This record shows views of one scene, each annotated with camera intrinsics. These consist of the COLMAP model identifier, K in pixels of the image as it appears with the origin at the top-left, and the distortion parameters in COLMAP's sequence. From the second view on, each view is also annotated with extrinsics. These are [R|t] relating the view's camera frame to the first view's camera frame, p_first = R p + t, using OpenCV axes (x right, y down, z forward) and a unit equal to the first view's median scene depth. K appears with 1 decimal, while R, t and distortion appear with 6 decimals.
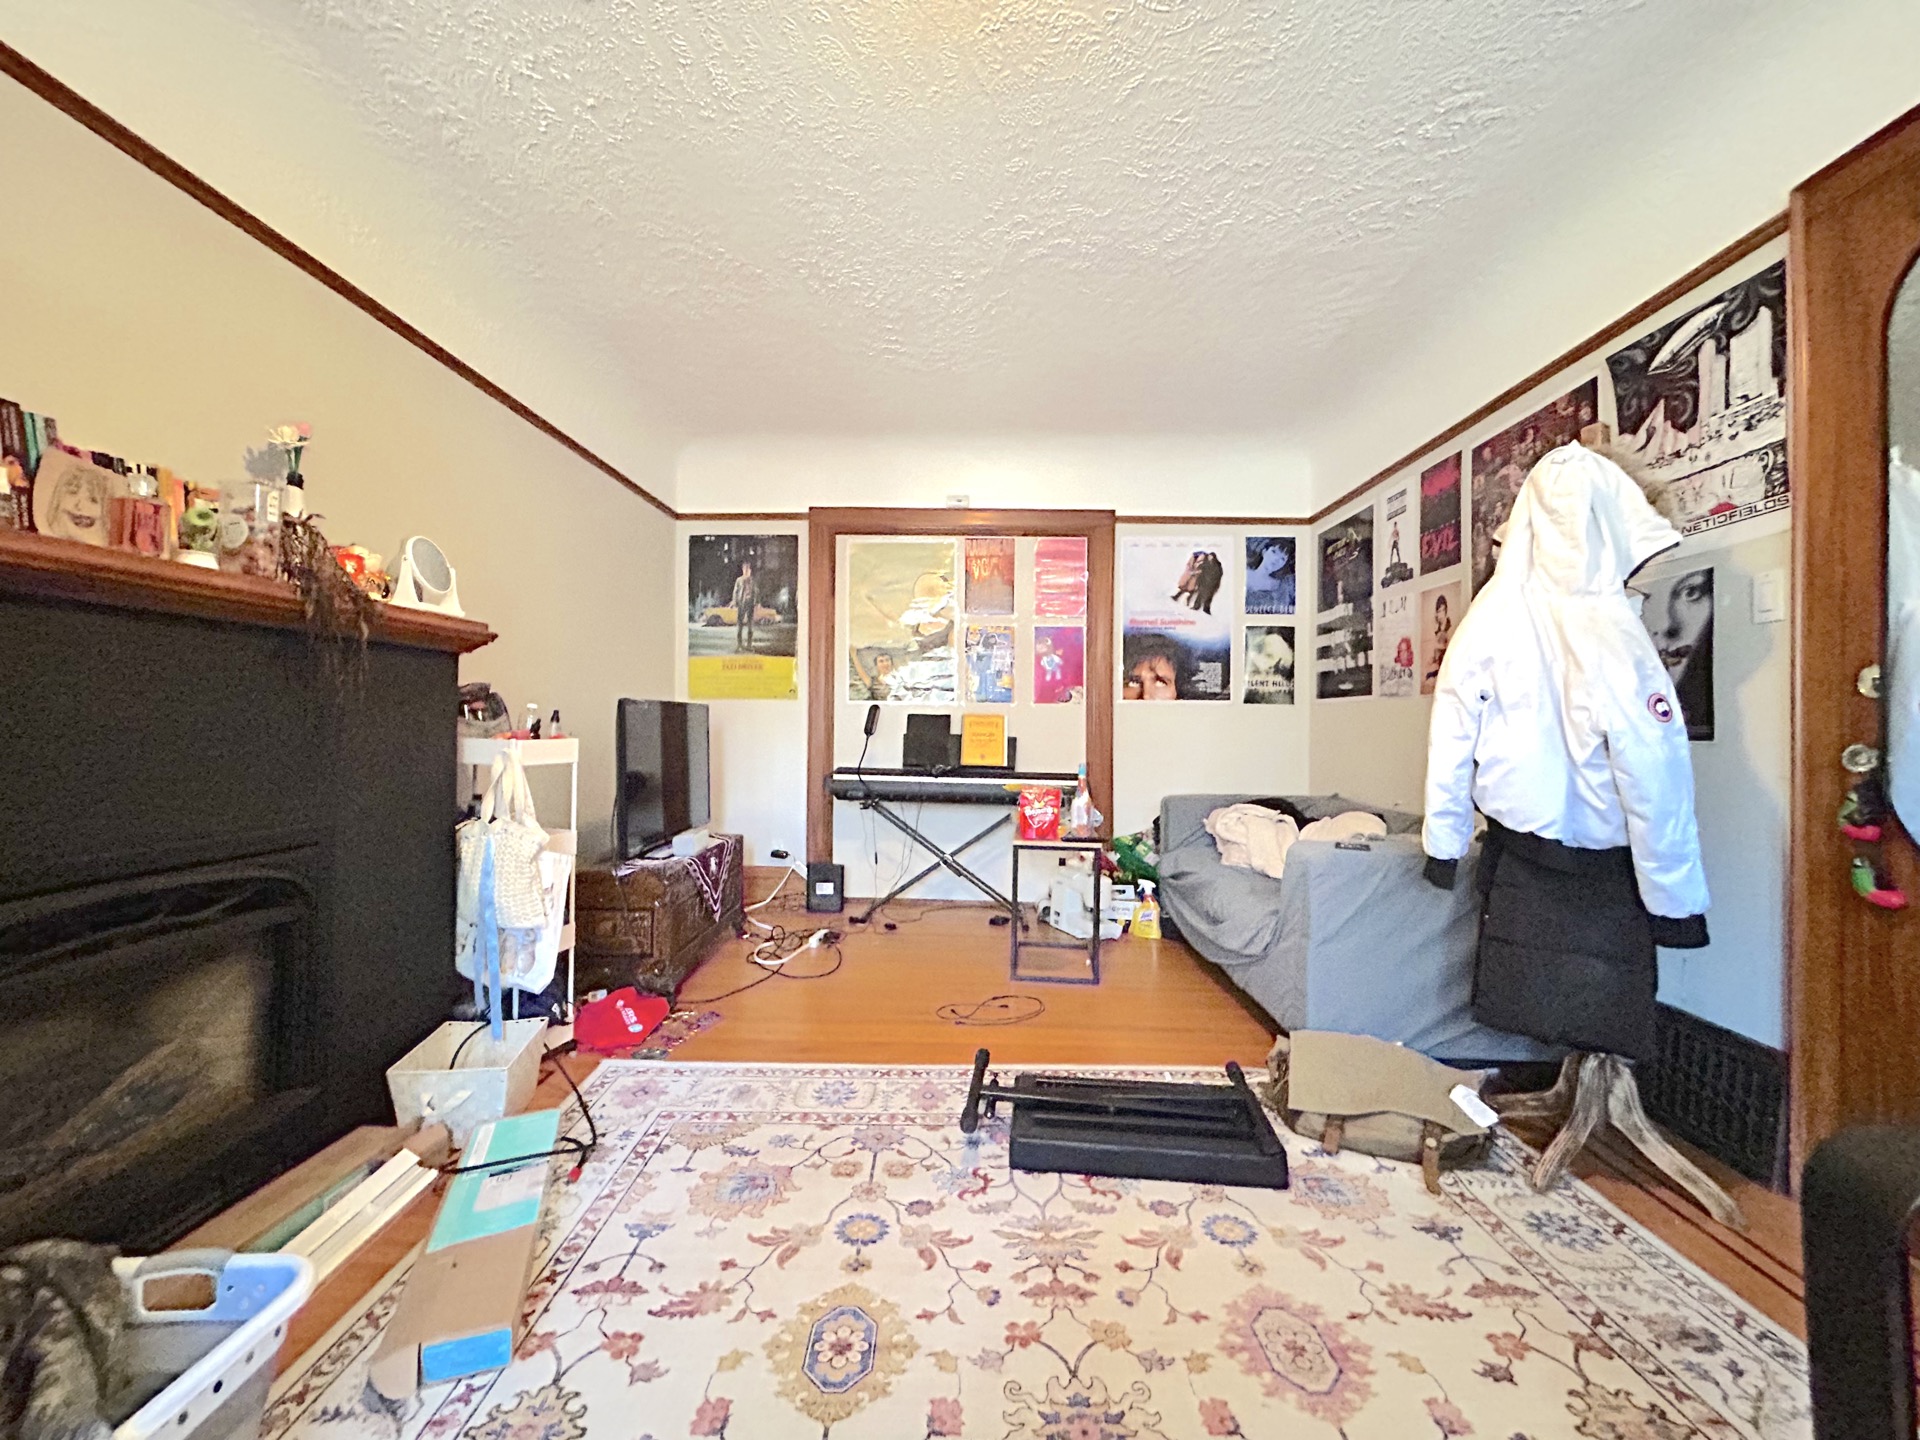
lens RADIAL K [[779.2, 0, 961.9], [0, 779.2, 715.3], [0, 0, 1]] dist [-0.002026, 0.000929]
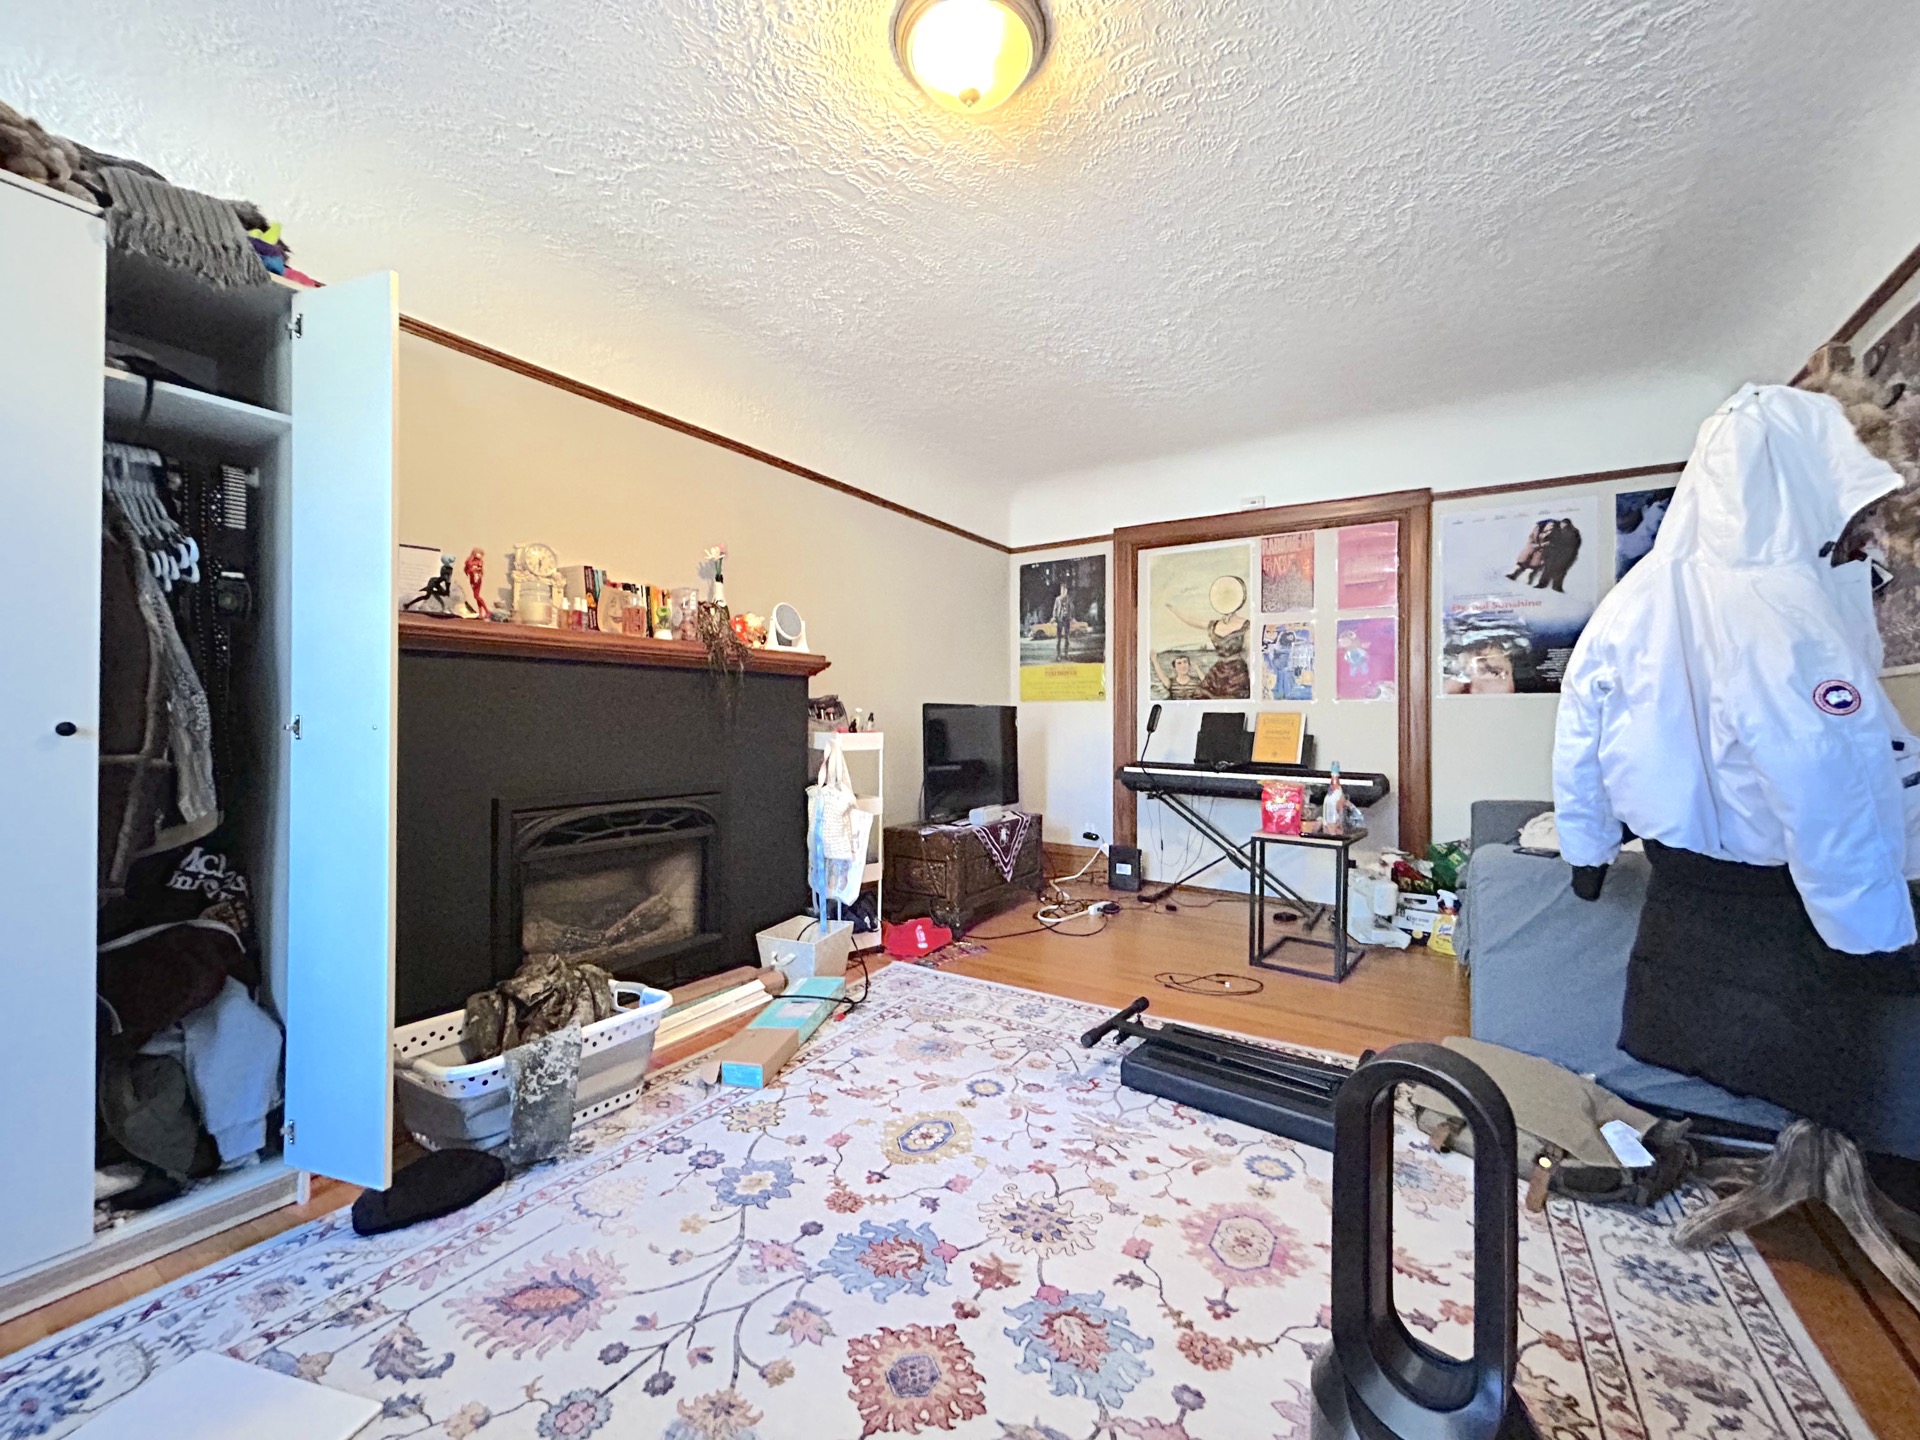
lens RADIAL K [[779.2, 0, 961.9], [0, 779.2, 715.3], [0, 0, 1]] dist [-0.002026, 0.000929]
pose [[0.851595, -0.008228, -0.524135, 0.412596], [0.008928, 0.999959, -0.001193, 0.001300], [0.524124, -0.003664, 0.851634, -0.142503]]
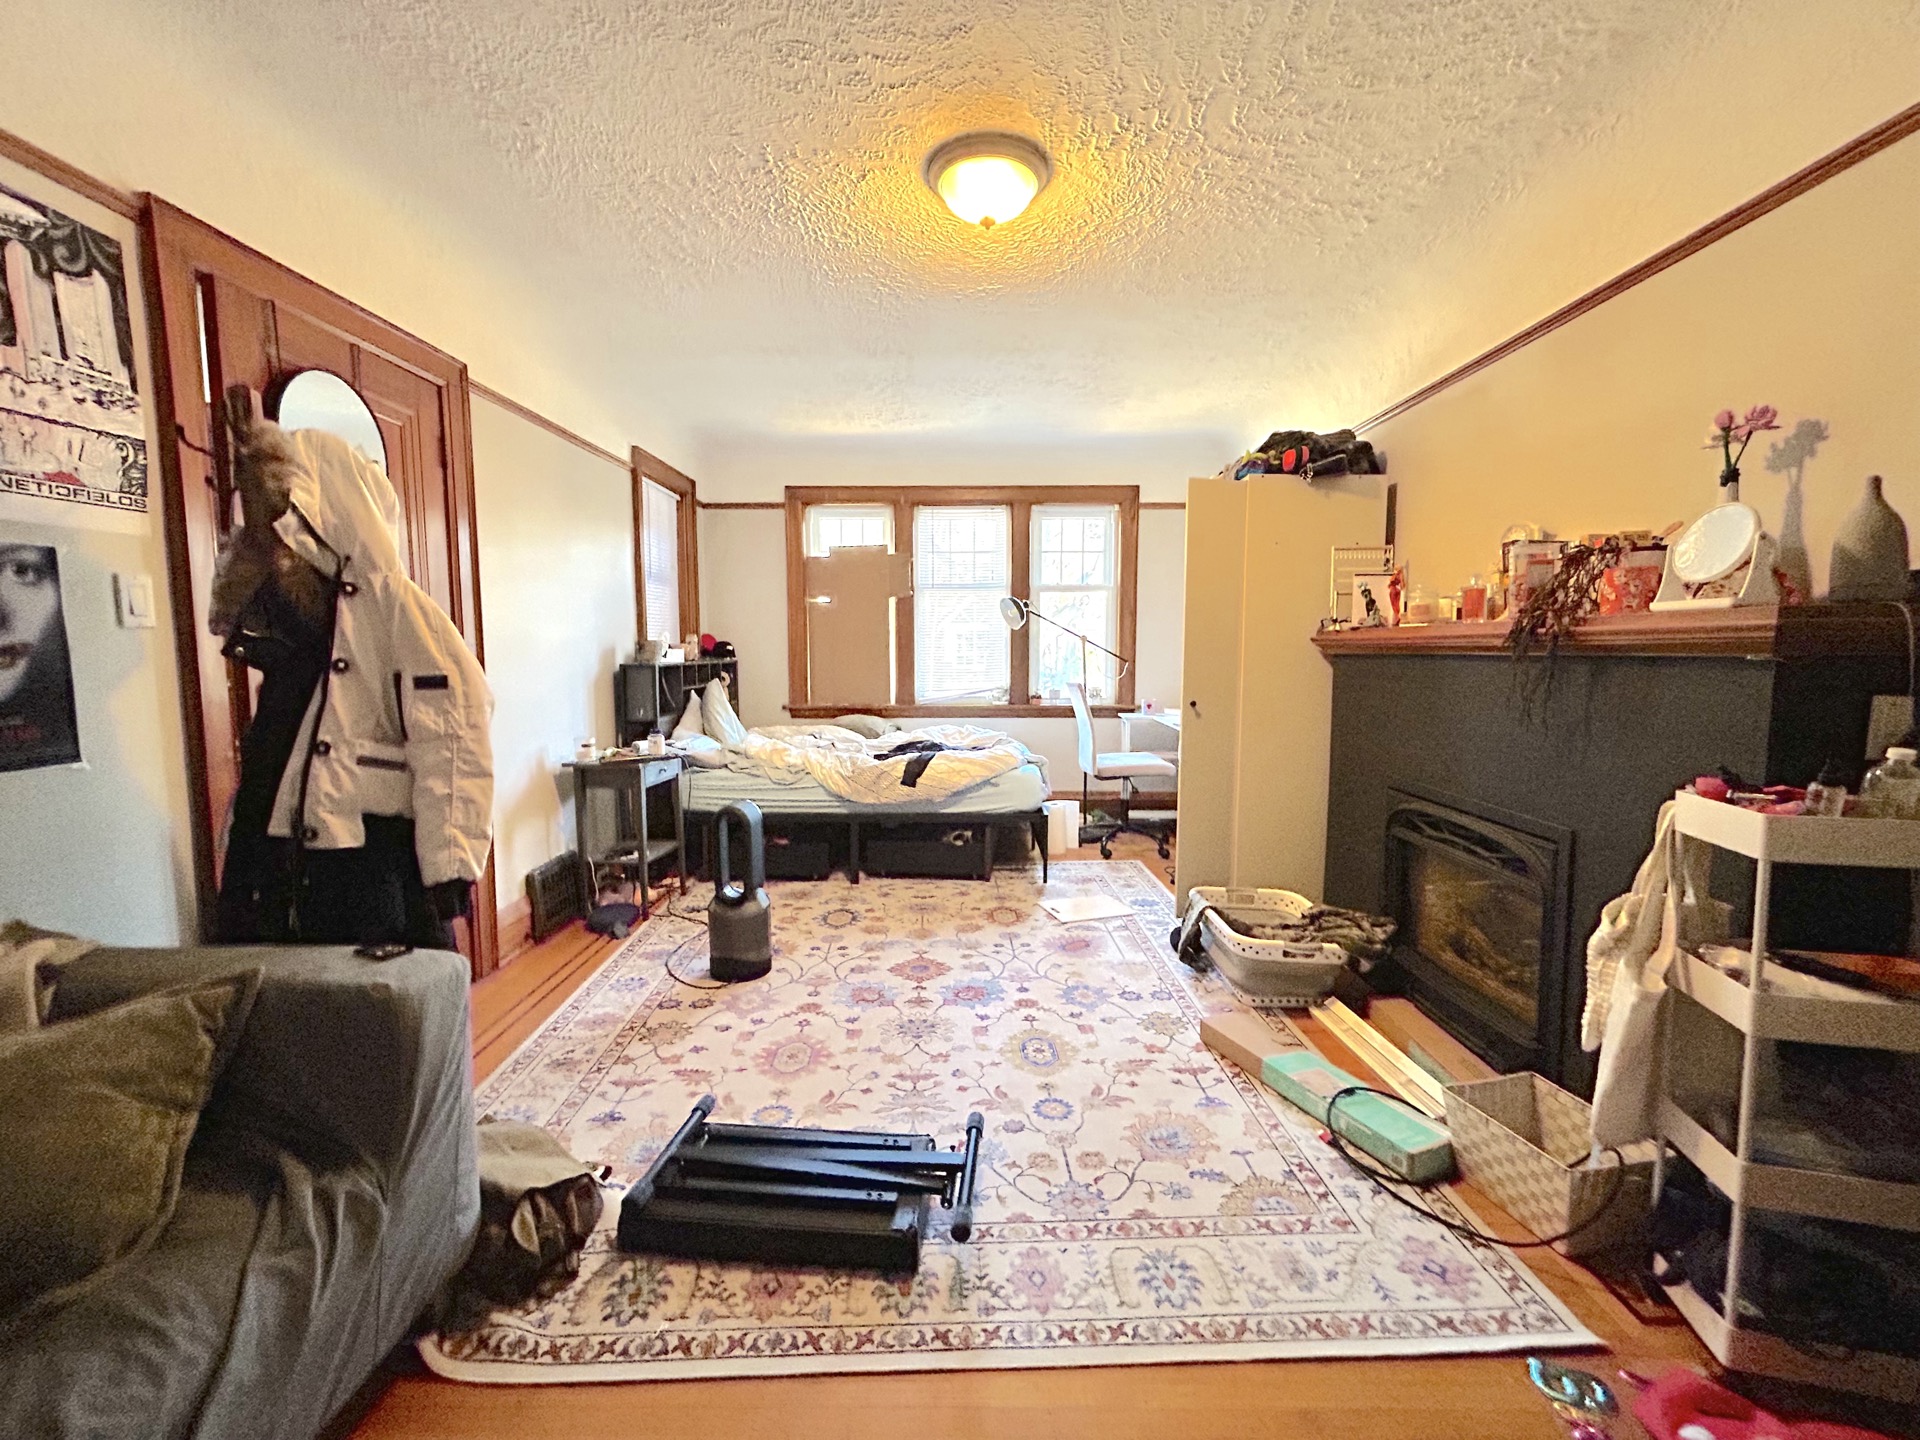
lens RADIAL K [[779.2, 0, 961.9], [0, 779.2, 715.3], [0, 0, 1]] dist [-0.002026, 0.000929]
pose [[-0.999793, -0.005568, -0.019556, 0.041859], [-0.006982, 0.997309, 0.072981, -0.074814], [0.019097, 0.073103, -0.997142, 1.655811]]
